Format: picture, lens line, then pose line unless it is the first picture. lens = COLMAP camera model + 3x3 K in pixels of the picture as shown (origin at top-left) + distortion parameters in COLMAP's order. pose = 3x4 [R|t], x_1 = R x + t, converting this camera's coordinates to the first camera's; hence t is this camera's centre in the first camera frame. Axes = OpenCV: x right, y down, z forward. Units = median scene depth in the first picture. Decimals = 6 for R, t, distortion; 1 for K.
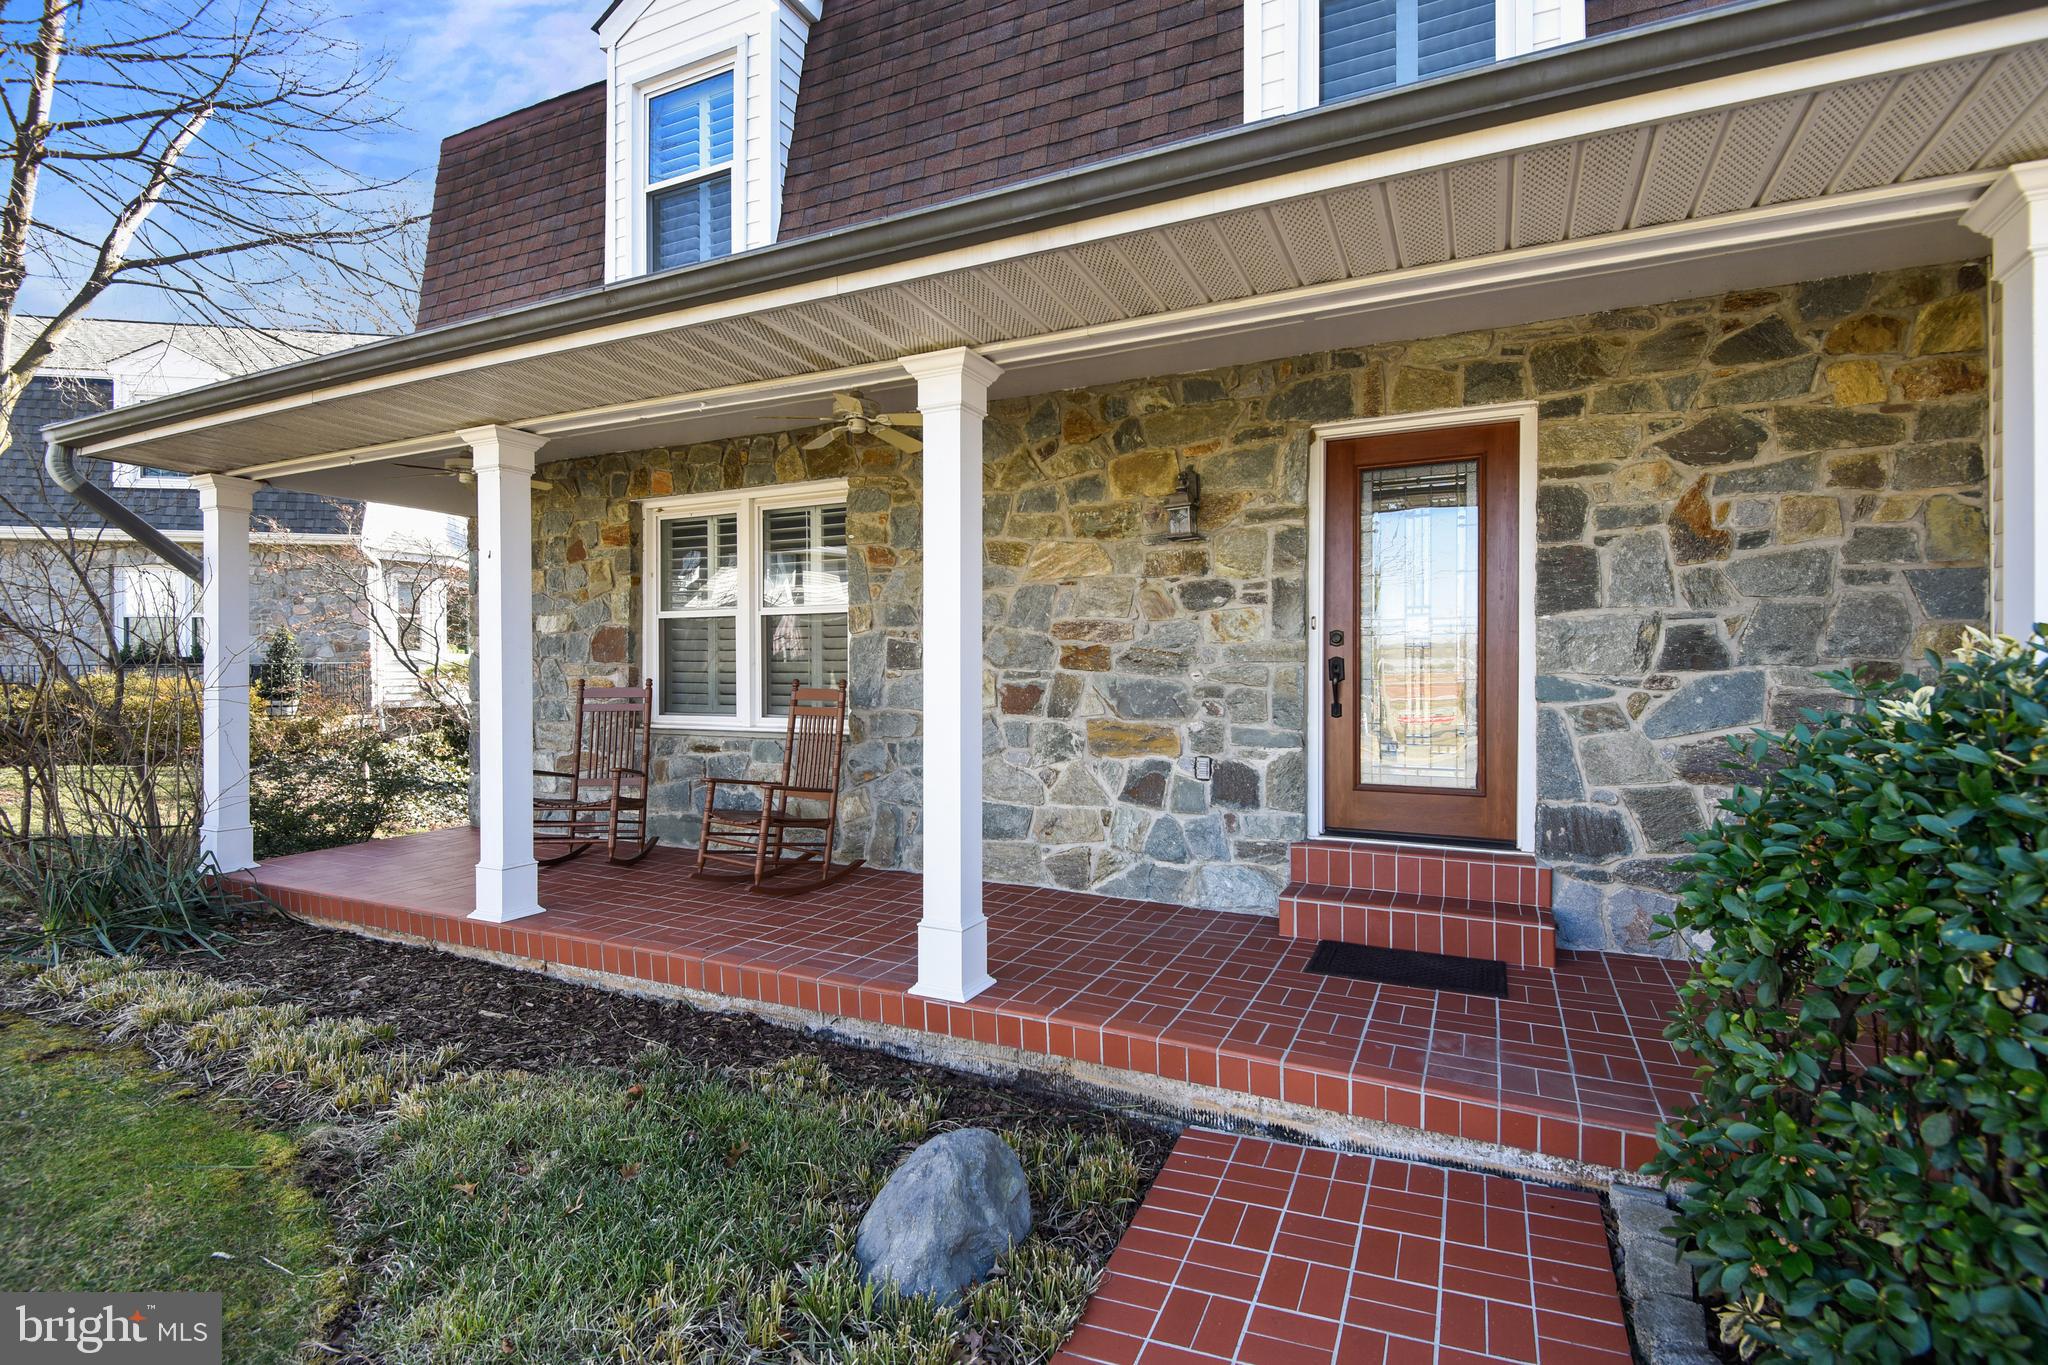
lens RADIAL K [[957.6, 0, 1026.8], [0, 957.6, 689.3], [0, 0, 1]] dist [0.013483, -0.006945]
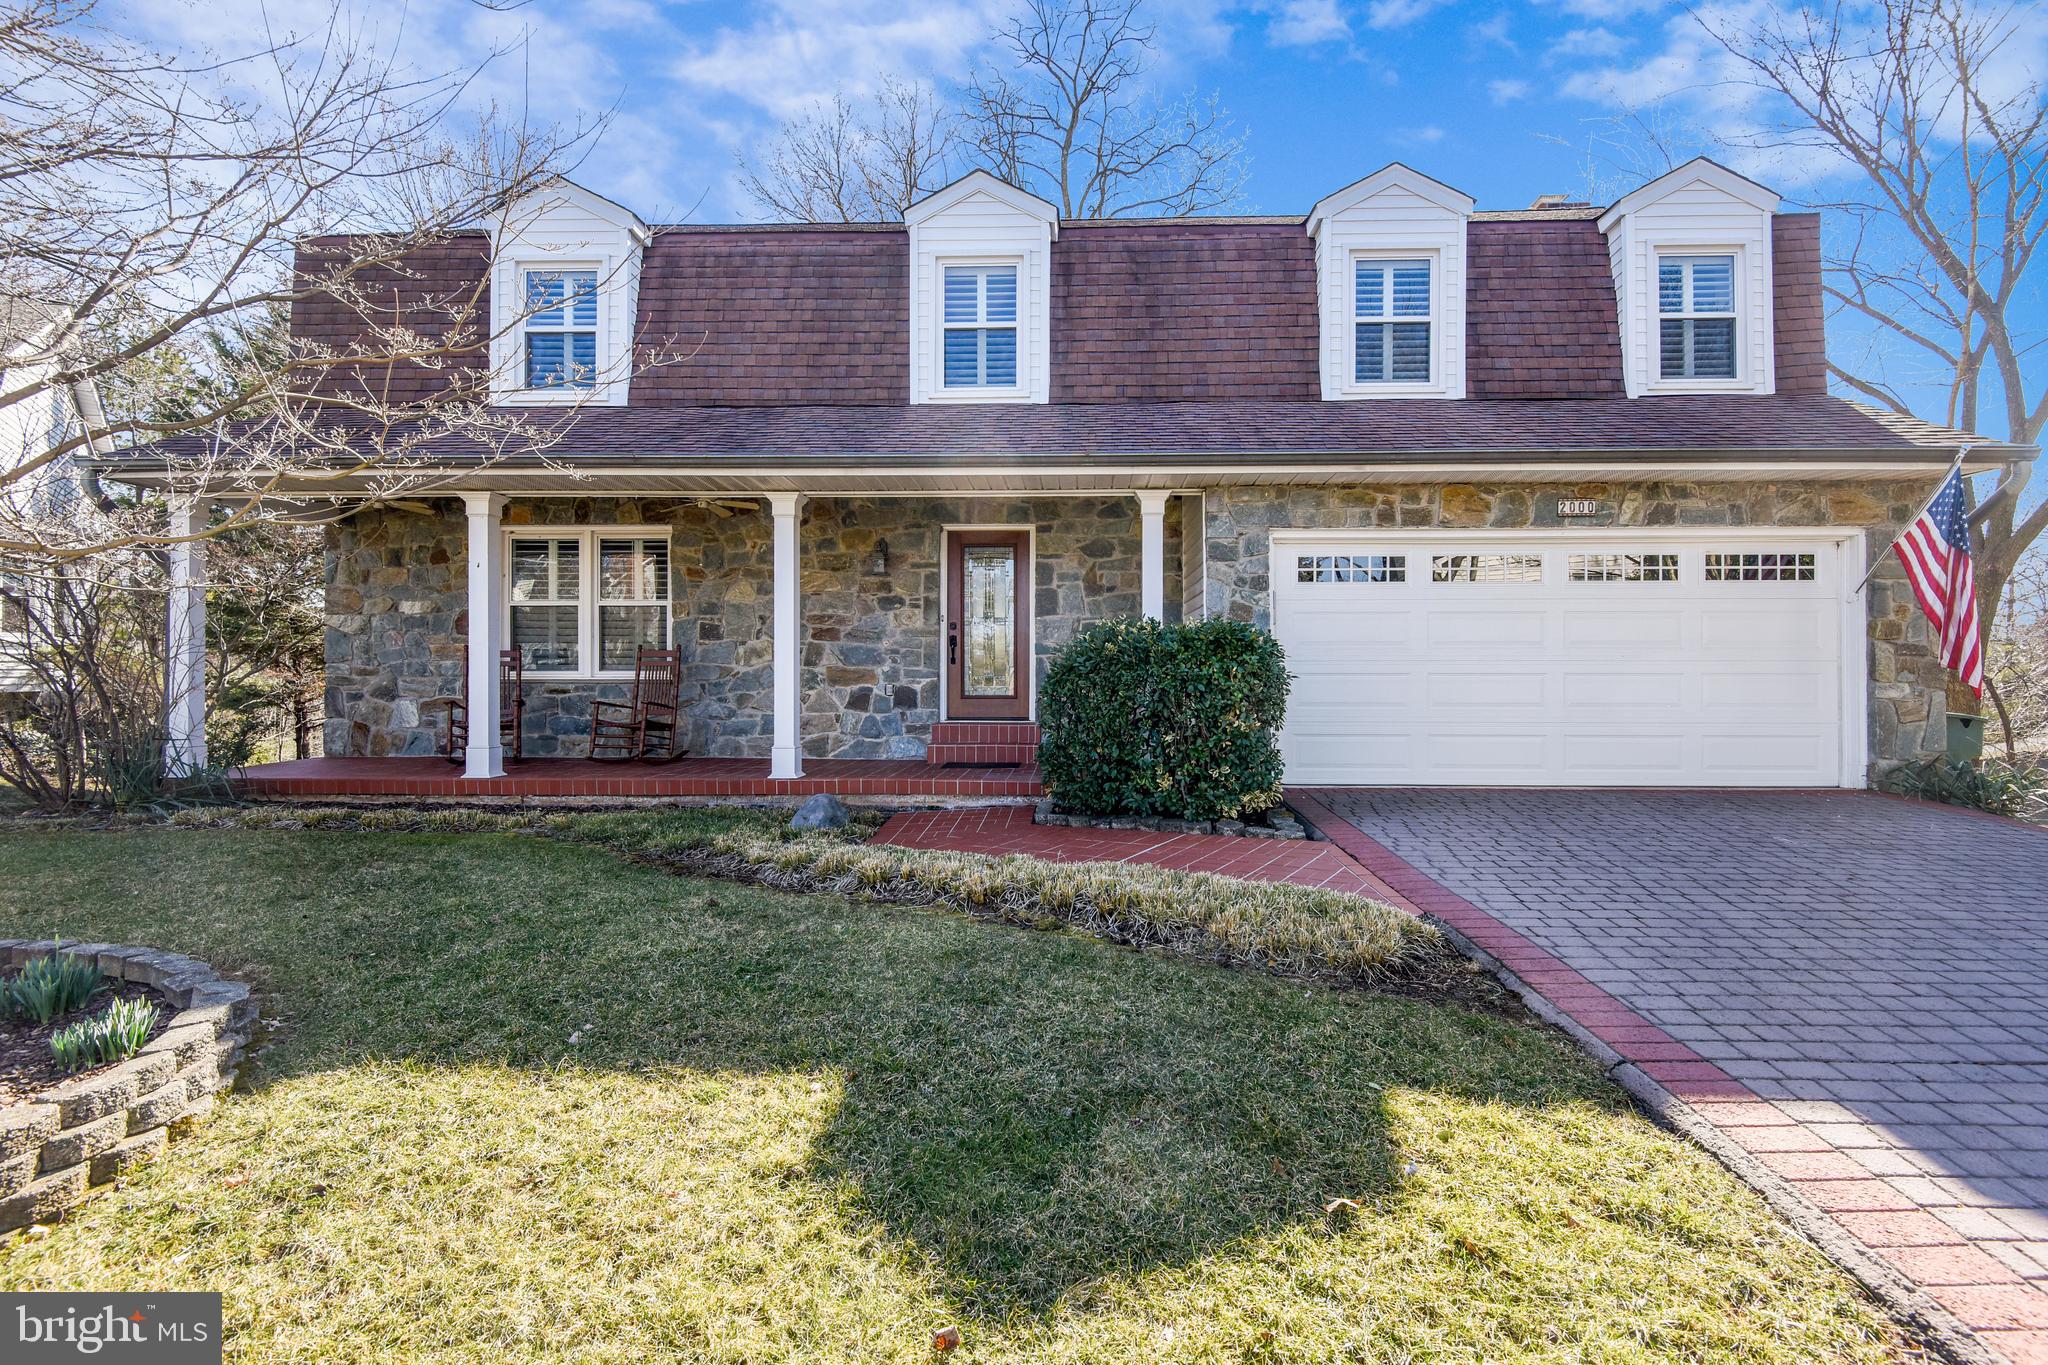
lens RADIAL K [[957.6, 0, 1028.6], [0, 957.6, 678.9], [0, 0, 1]] dist [0.013483, -0.006945]
pose [[0.913732, -0.003585, 0.406302, -0.360408], [0.005794, 0.999974, -0.004205, 0.069616], [-0.406276, 0.006197, 0.913729, -0.937606]]
